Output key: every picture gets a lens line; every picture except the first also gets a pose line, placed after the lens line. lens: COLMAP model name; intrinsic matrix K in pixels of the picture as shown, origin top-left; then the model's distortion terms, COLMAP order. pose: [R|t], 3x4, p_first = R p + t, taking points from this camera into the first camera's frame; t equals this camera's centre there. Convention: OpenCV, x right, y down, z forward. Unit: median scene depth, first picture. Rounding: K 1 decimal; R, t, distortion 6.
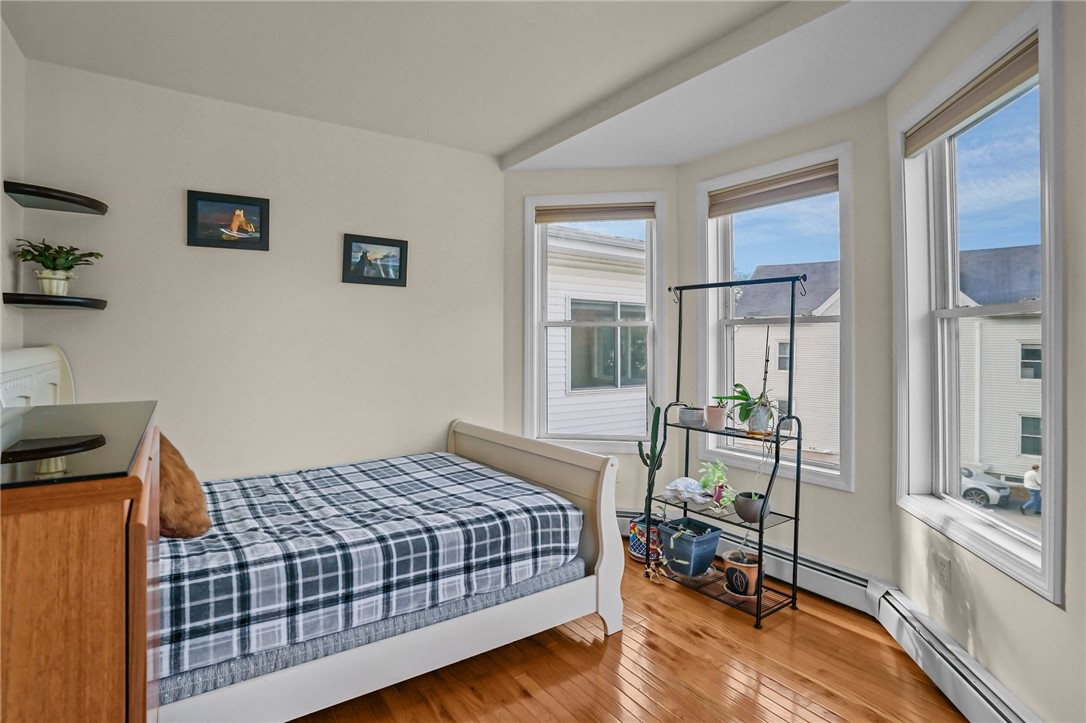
lens RADIAL K [[543.8, 0, 551.6], [0, 543.8, 352.4], [0, 0, 1]] dist [-0.060435, 0.020164]
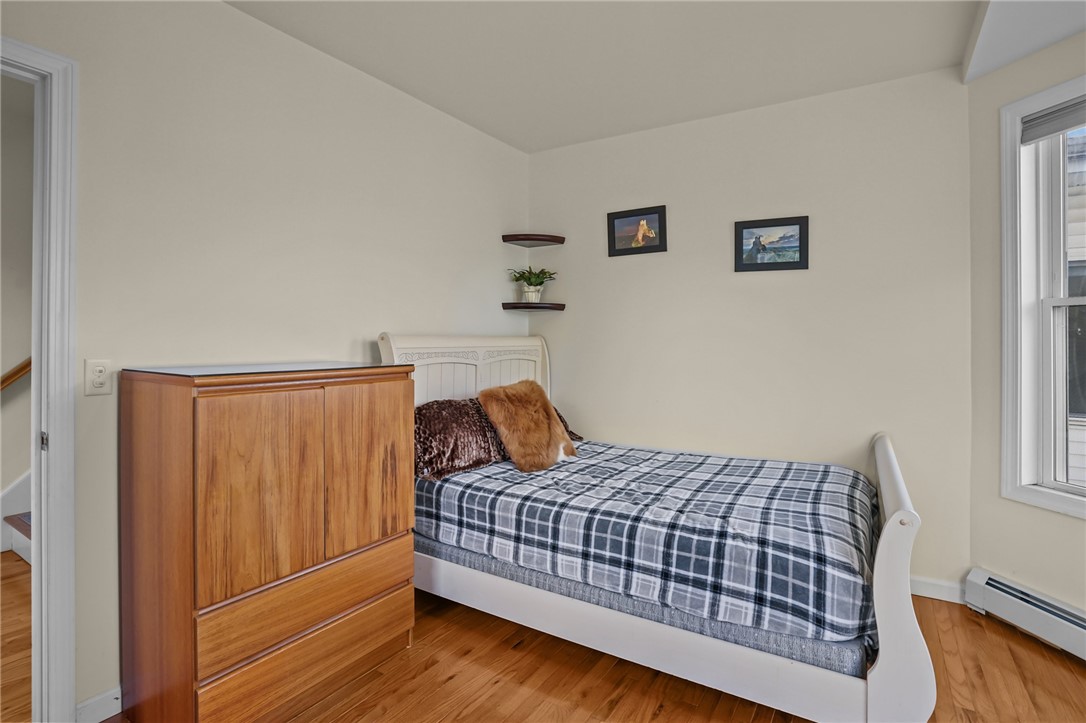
lens RADIAL K [[543.8, 0, 546.1], [0, 543.8, 358.1], [0, 0, 1]] dist [-0.060435, 0.020164]
pose [[0.391022, 0.032055, -0.919823, 0.516424], [-0.020652, 0.999447, 0.026051, 0.011779], [0.920149, 0.008809, 0.391468, 0.394456]]
